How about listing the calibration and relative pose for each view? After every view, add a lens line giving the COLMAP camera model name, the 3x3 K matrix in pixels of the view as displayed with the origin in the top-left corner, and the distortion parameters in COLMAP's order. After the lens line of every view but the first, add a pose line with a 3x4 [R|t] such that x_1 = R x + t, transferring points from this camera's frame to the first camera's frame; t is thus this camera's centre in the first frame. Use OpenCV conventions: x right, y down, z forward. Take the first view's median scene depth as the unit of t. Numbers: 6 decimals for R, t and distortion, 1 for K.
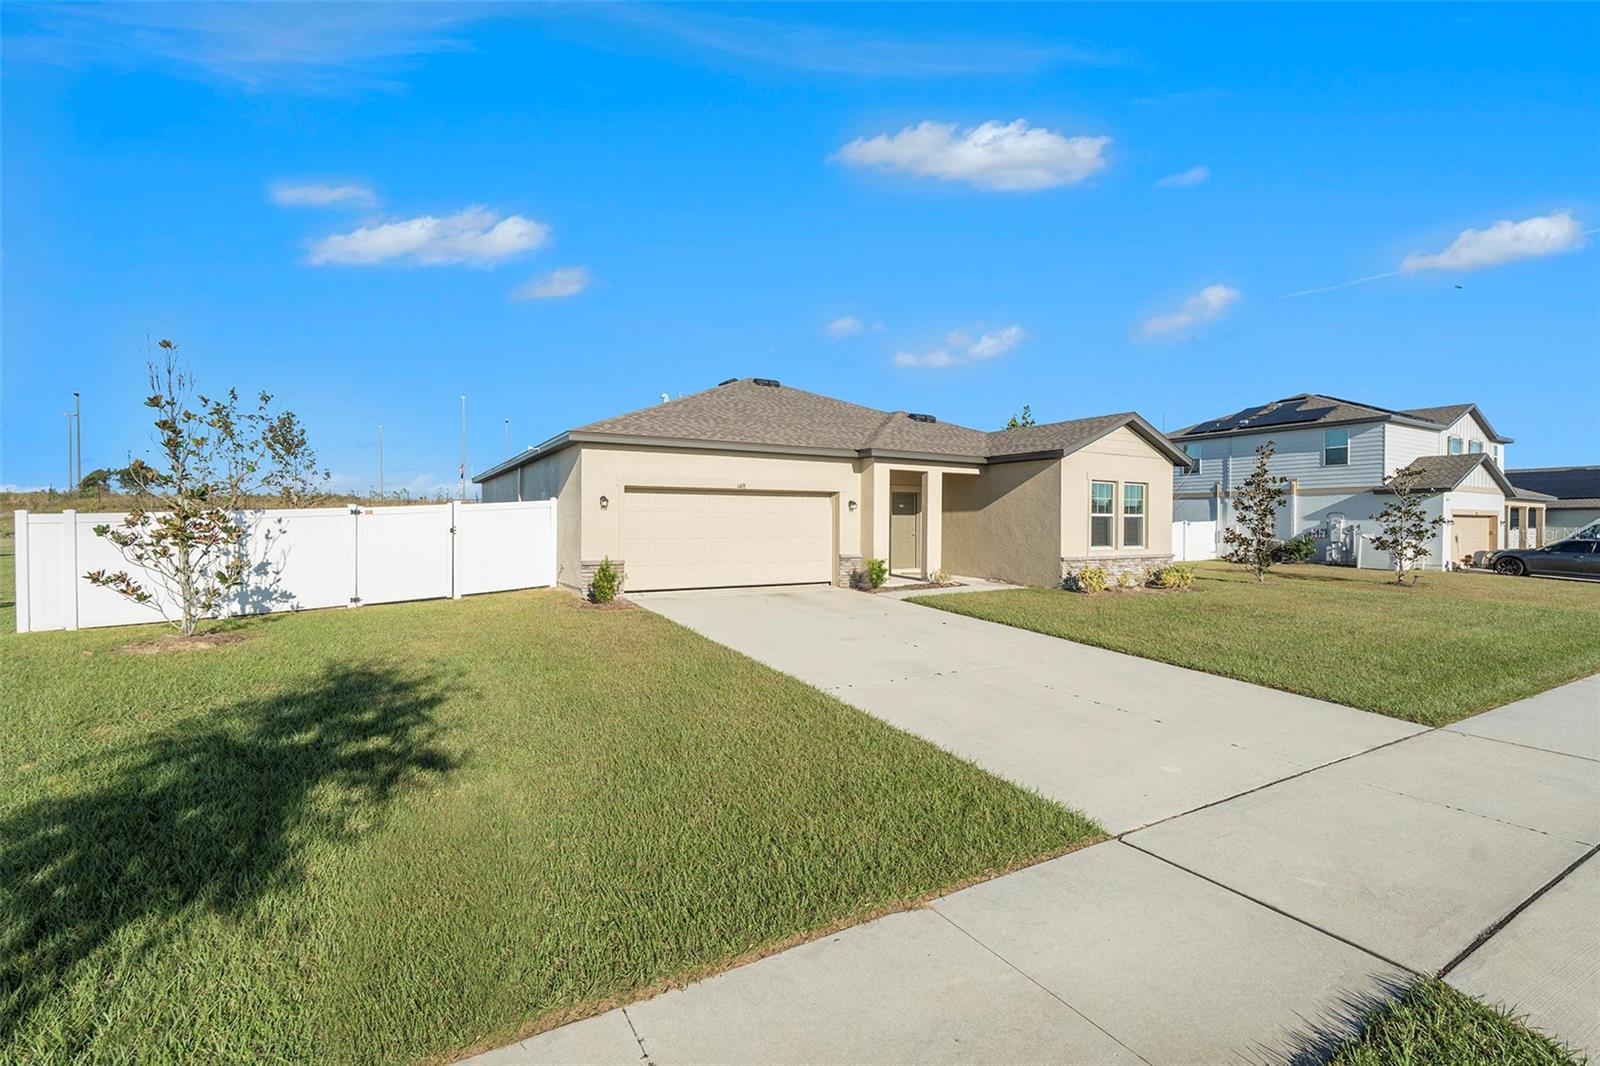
lens RADIAL K [[717.9, 0, 799.0], [0, 717.9, 524.7], [0, 0, 1]] dist [-0.004389, 0.000715]
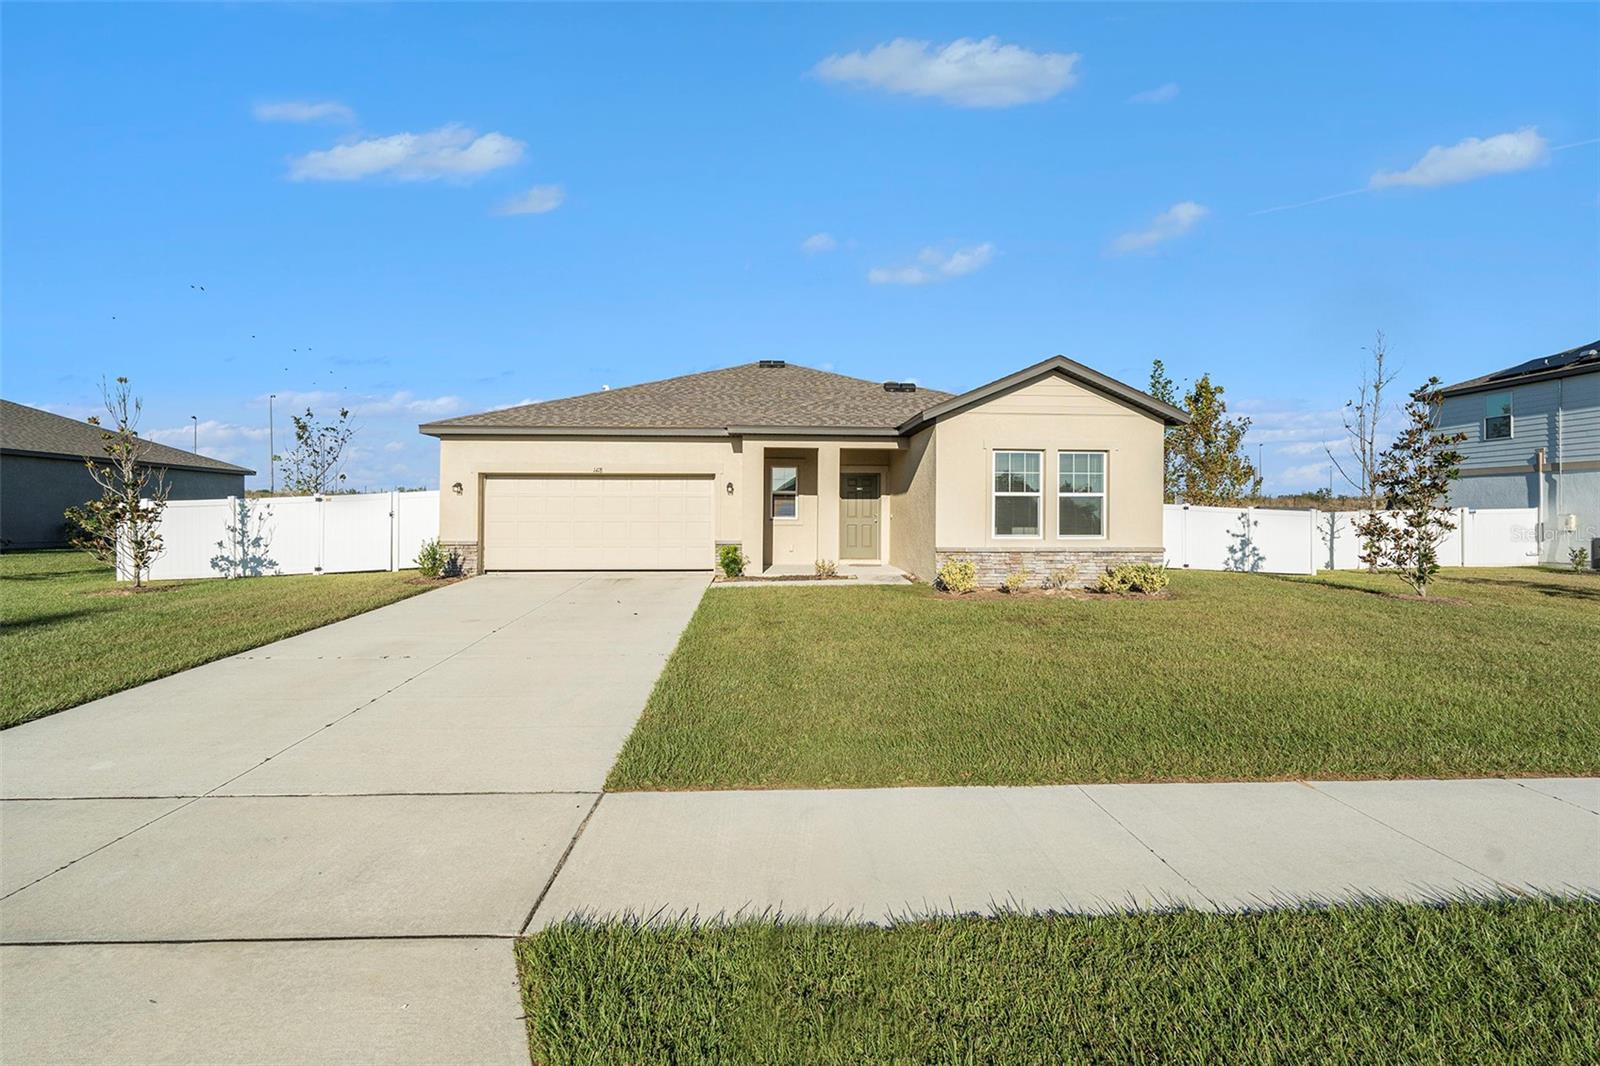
lens RADIAL K [[717.9, 0, 792.3], [0, 717.9, 532.5], [0, 0, 1]] dist [-0.004389, 0.000715]
pose [[0.889173, 0.008228, -0.457496, 0.569827], [-0.001214, 0.999877, 0.015622, 0.016129], [0.457569, -0.013335, 0.889074, 0.210019]]
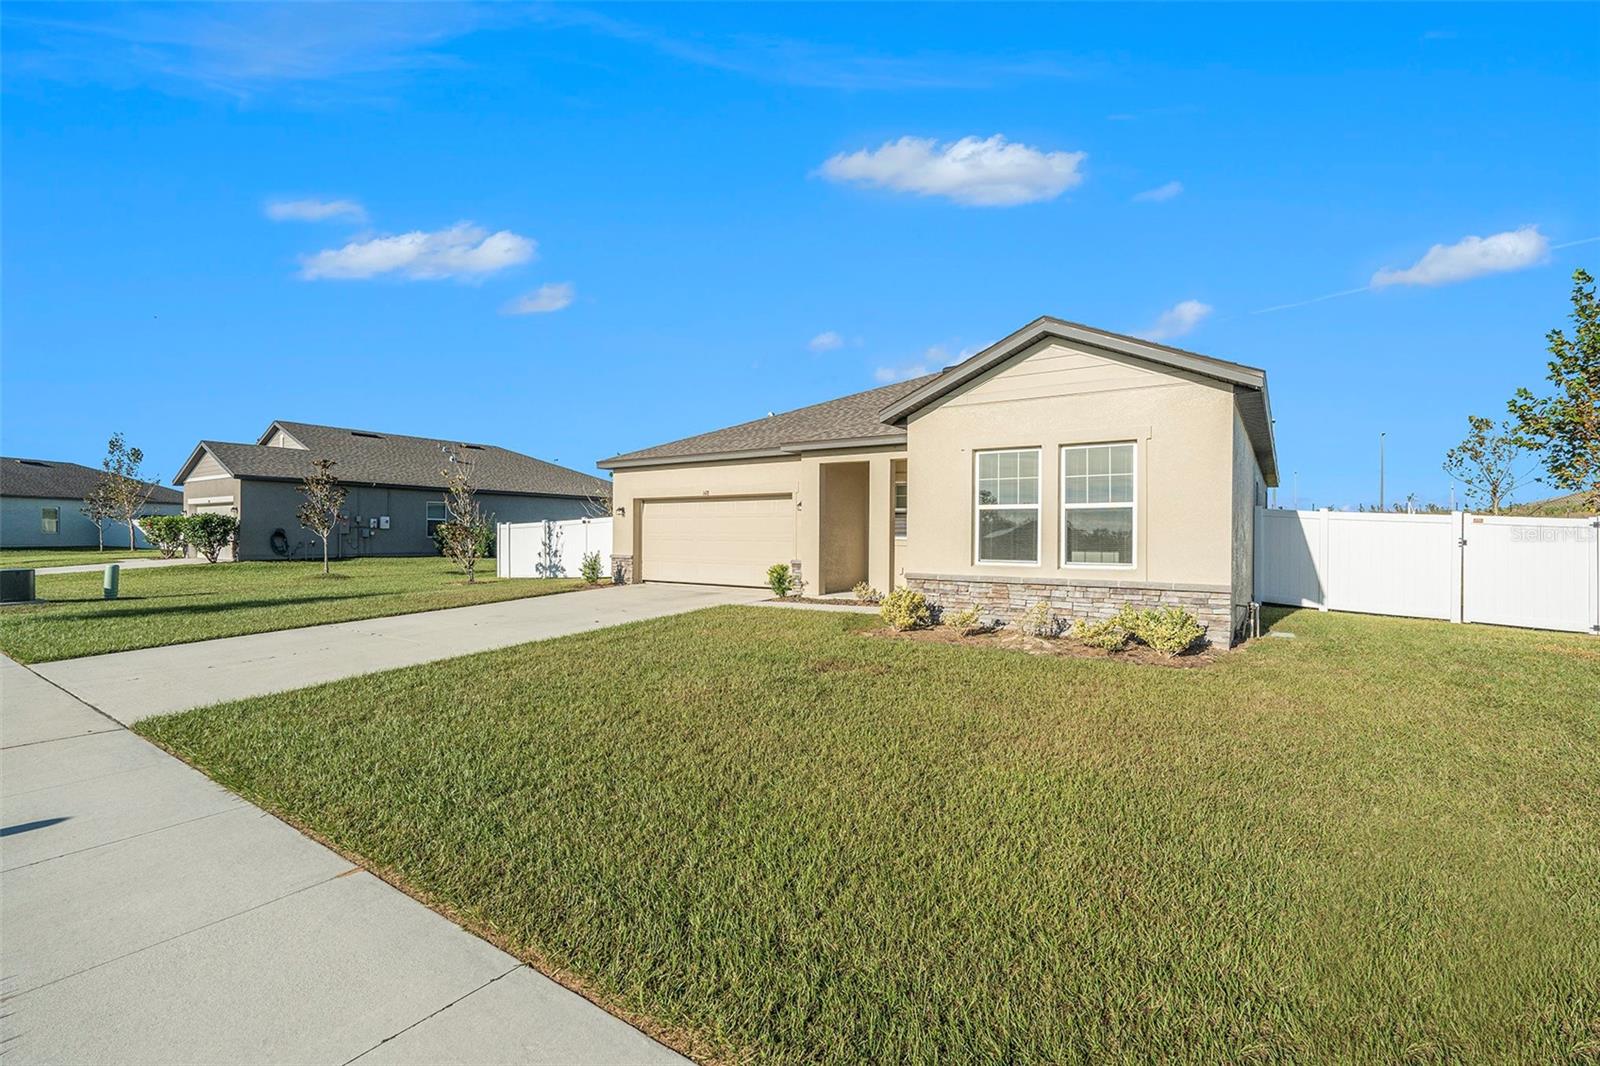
lens RADIAL K [[717.9, 0, 796.7], [0, 717.9, 535.1], [0, 0, 1]] dist [-0.004389, 0.000715]
pose [[0.414830, -0.002257, -0.909896, 0.897288], [-0.010656, 0.999916, -0.007339, 0.016063], [0.909836, 0.012740, 0.414771, 0.613714]]
